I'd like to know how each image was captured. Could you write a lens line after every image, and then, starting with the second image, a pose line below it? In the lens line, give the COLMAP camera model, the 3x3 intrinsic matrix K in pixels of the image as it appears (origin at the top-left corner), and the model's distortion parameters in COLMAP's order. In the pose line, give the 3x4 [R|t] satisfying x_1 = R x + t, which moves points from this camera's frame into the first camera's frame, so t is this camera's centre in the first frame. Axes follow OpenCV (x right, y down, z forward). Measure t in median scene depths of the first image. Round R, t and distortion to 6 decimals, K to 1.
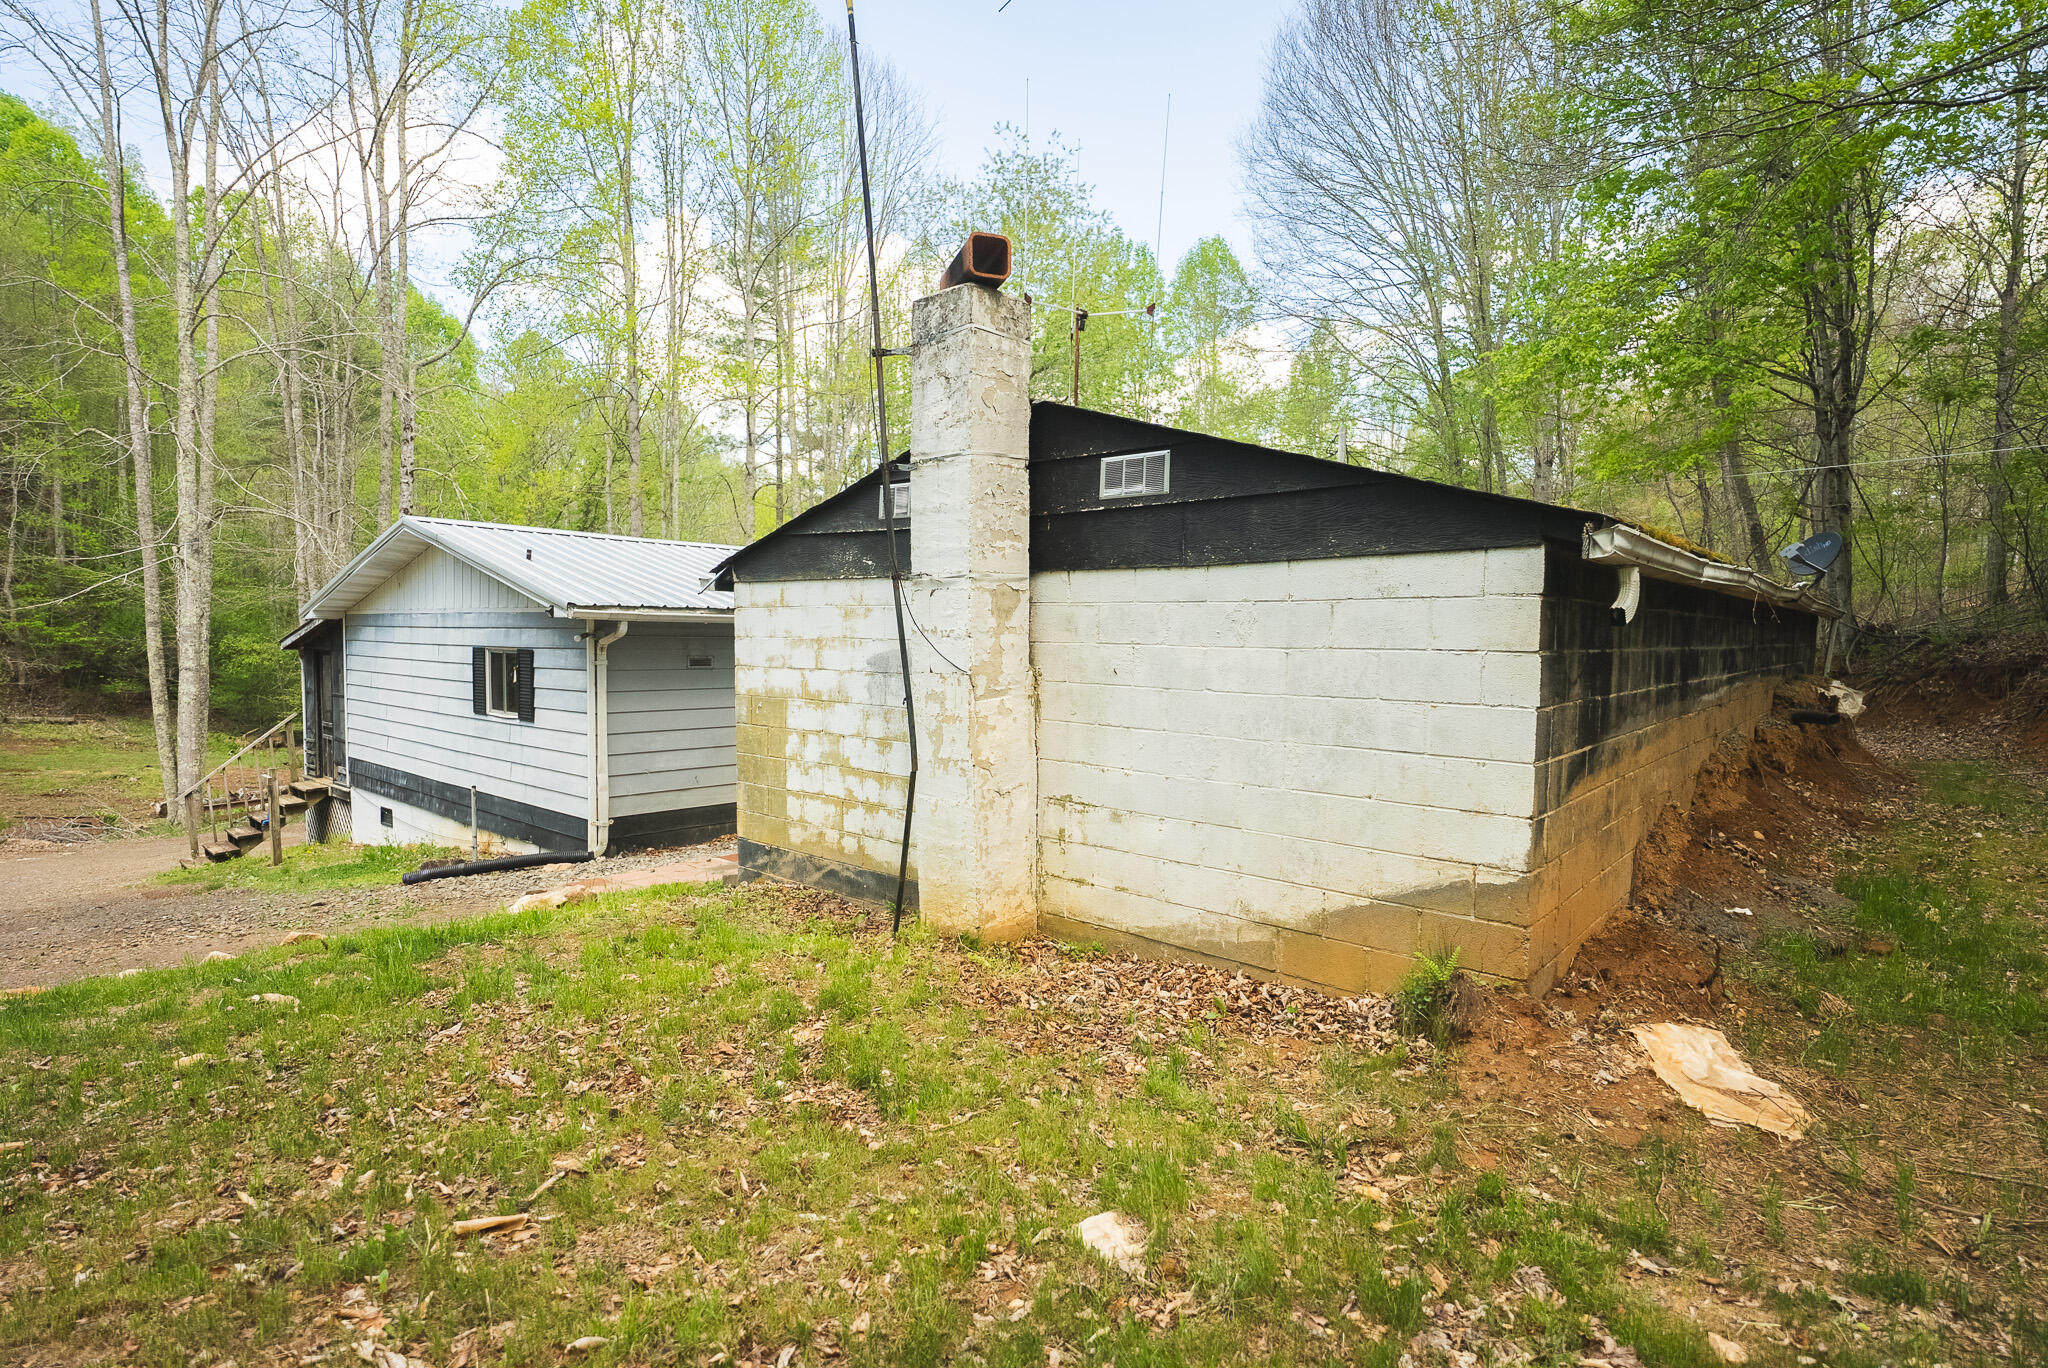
lens RADIAL K [[1029.1, 0, 1029.9], [0, 1029.1, 683.0], [0, 0, 1]] dist [-0.006295, 0.003509]
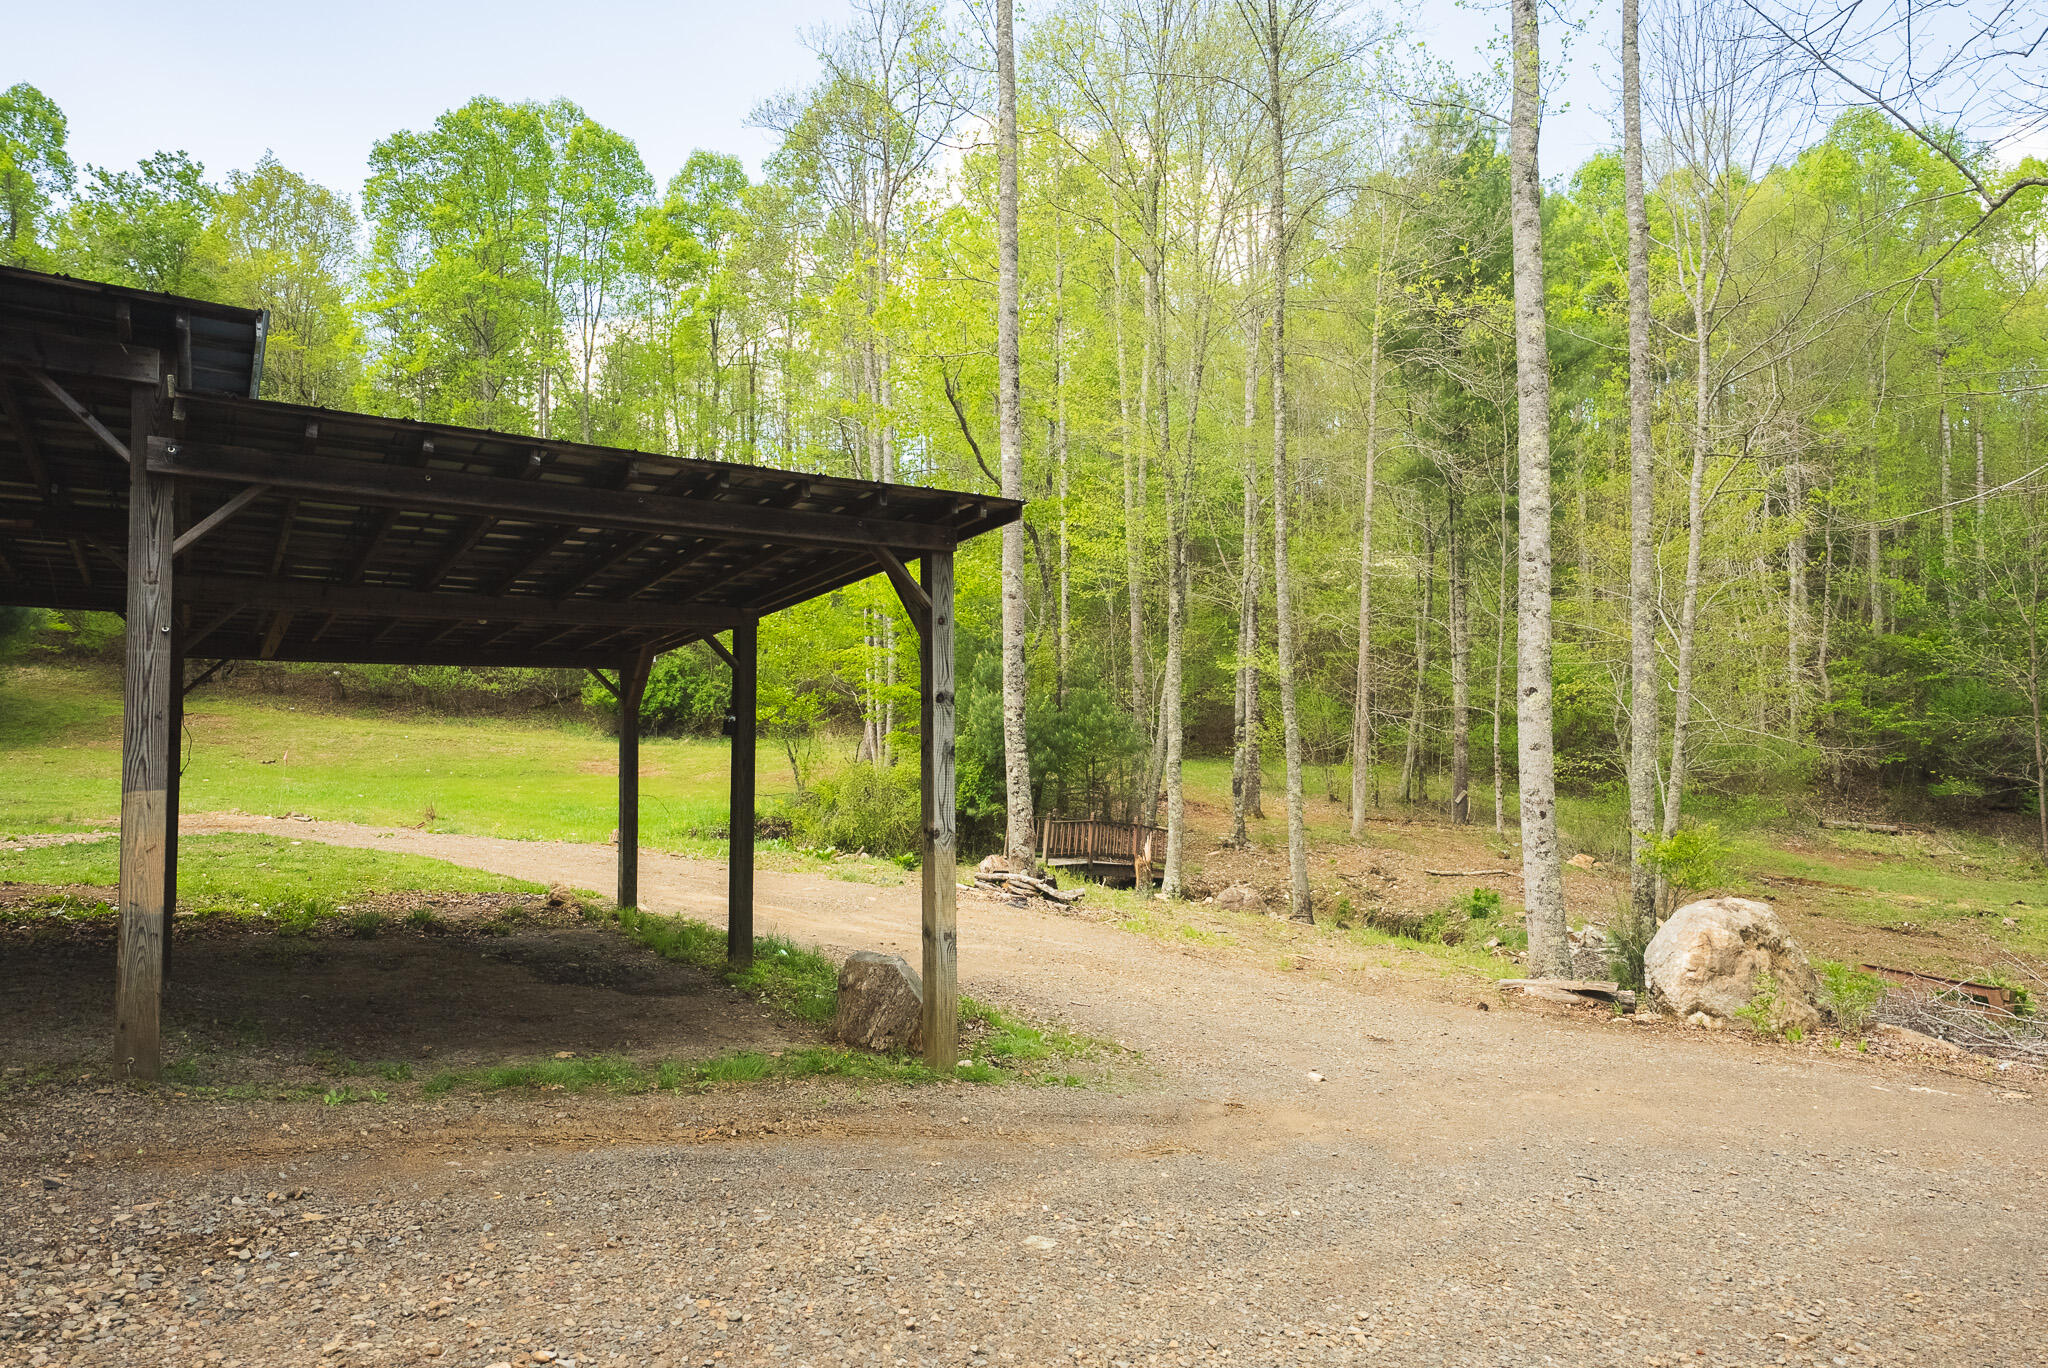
lens RADIAL K [[1164.5, 0, 1032.8], [0, 1164.5, 686.6], [0, 0, 1]] dist [-0.004404, 0.001799]
pose [[0.205320, -0.061661, -0.976751, -0.778437], [-0.043651, 0.996443, -0.072080, 0.074439], [0.977721, 0.057436, 0.201898, 0.699292]]
